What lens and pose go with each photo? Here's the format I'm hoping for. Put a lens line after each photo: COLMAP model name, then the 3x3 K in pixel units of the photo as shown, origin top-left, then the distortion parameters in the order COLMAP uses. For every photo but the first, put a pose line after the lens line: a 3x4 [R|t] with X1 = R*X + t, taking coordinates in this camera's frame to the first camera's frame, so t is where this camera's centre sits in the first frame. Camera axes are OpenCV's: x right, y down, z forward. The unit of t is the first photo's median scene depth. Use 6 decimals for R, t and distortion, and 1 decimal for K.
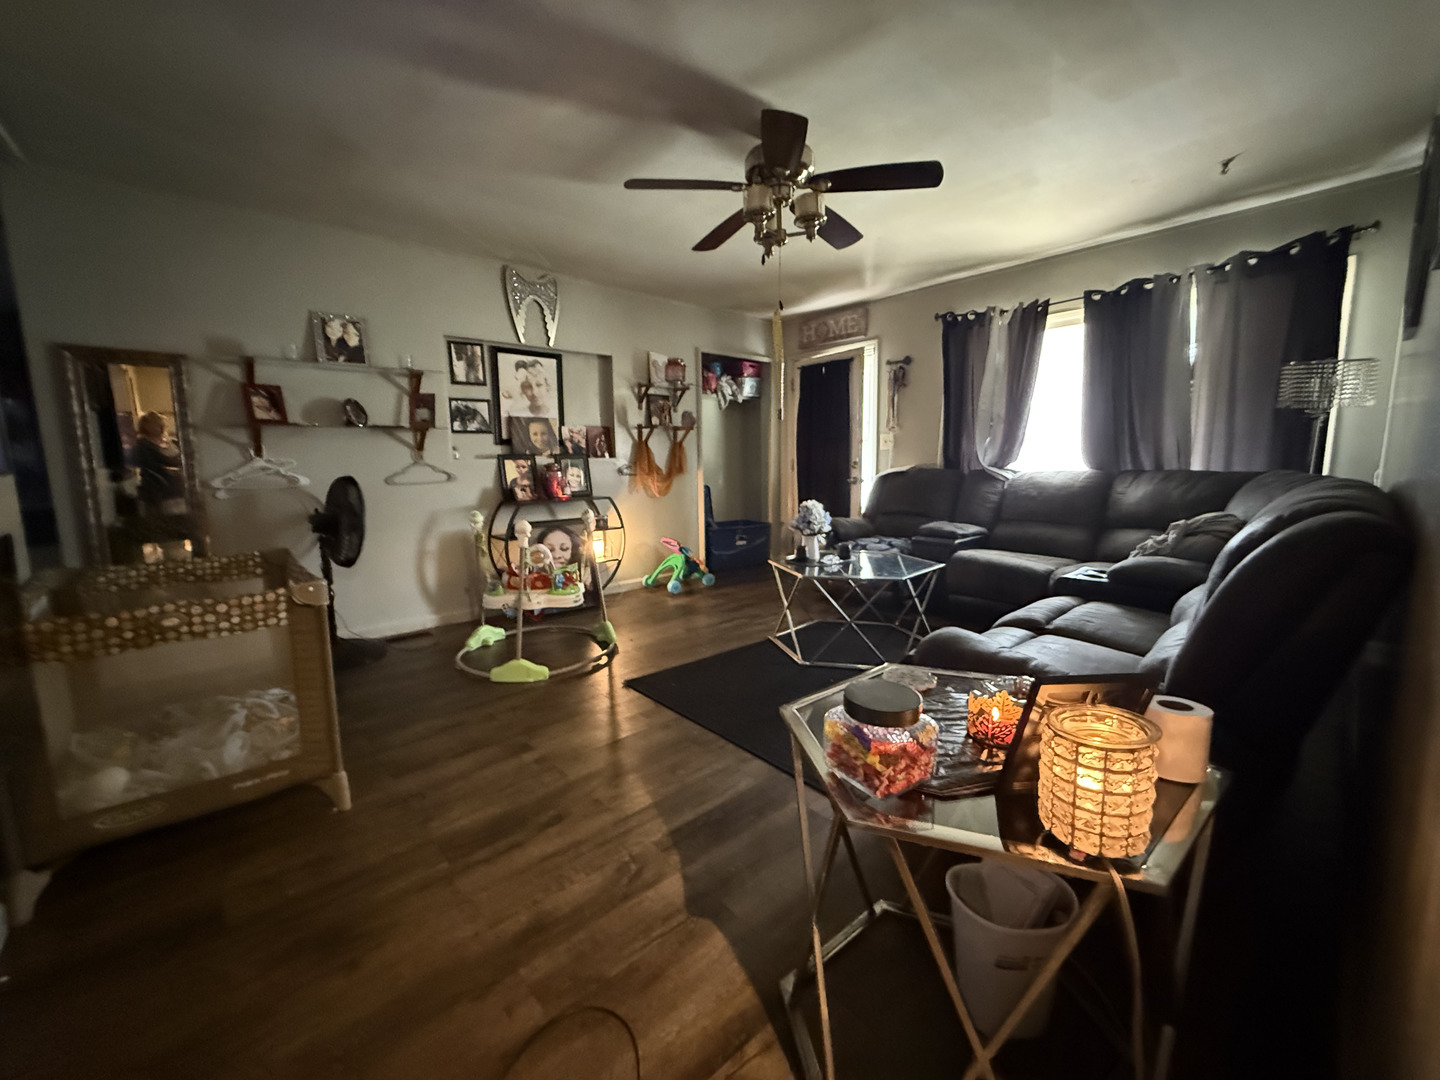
lens RADIAL K [[577.8, 0, 715.8], [0, 577.8, 541.3], [0, 0, 1]] dist [0.000870, 0.000532]
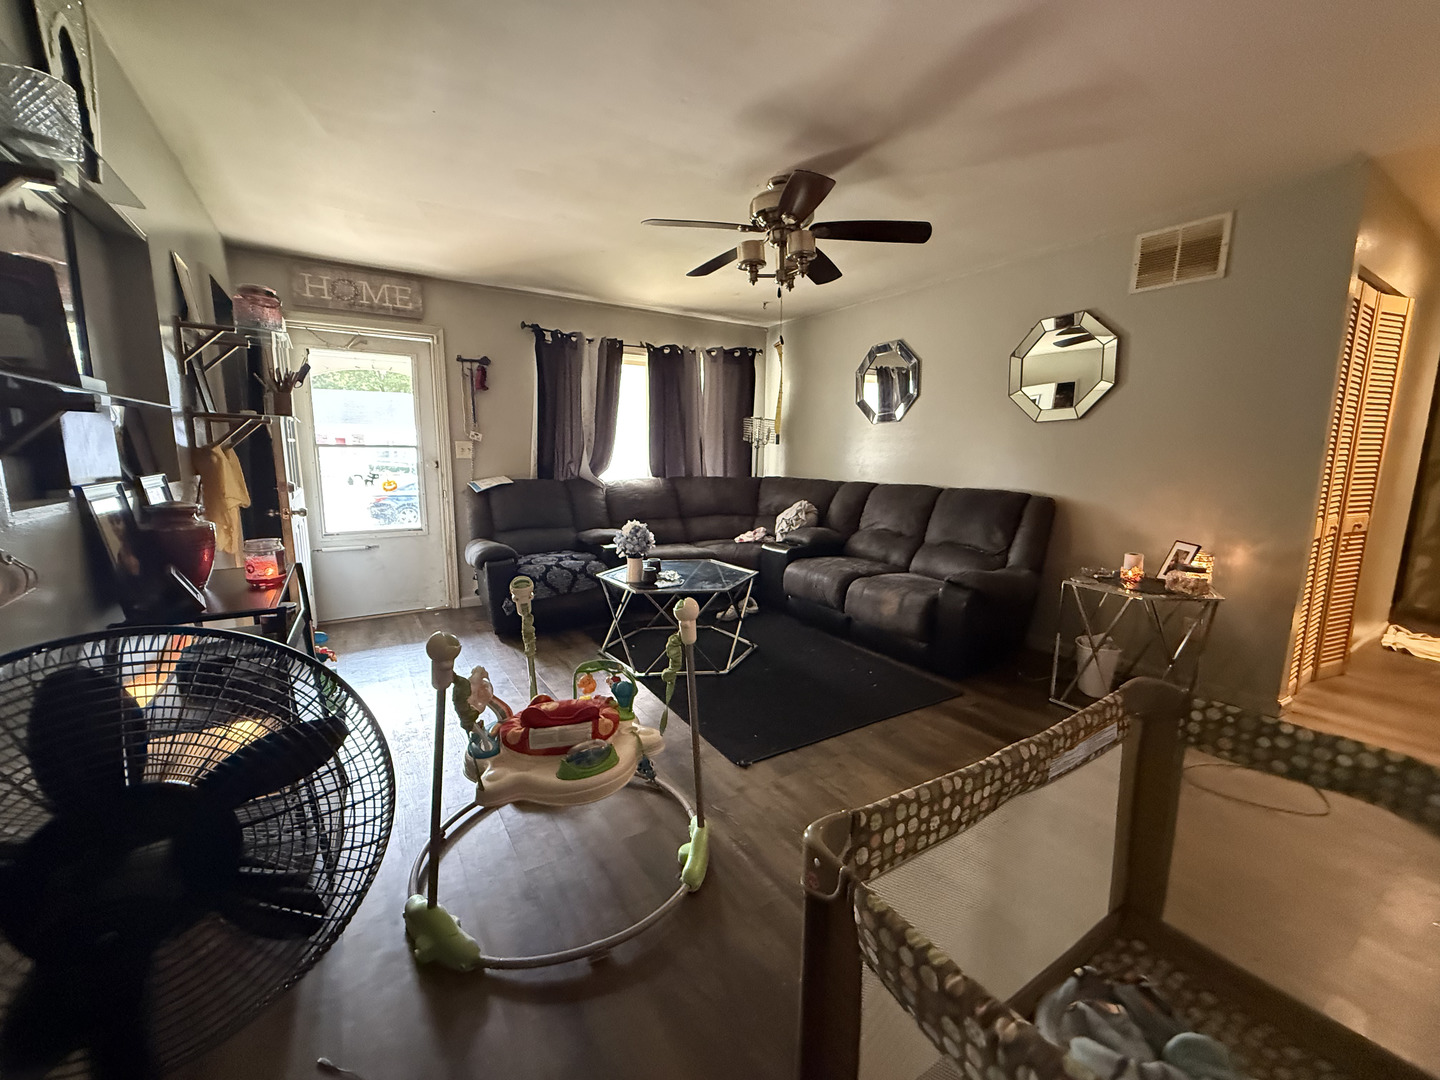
lens RADIAL K [[577.8, 0, 717.6], [0, 577.8, 536.3], [0, 0, 1]] dist [0.000870, 0.000532]
pose [[0.164404, -0.133222, 0.977355, -0.665056], [0.127668, 0.985377, 0.112840, -0.120119], [-0.978096, 0.106225, 0.179008, 0.629006]]
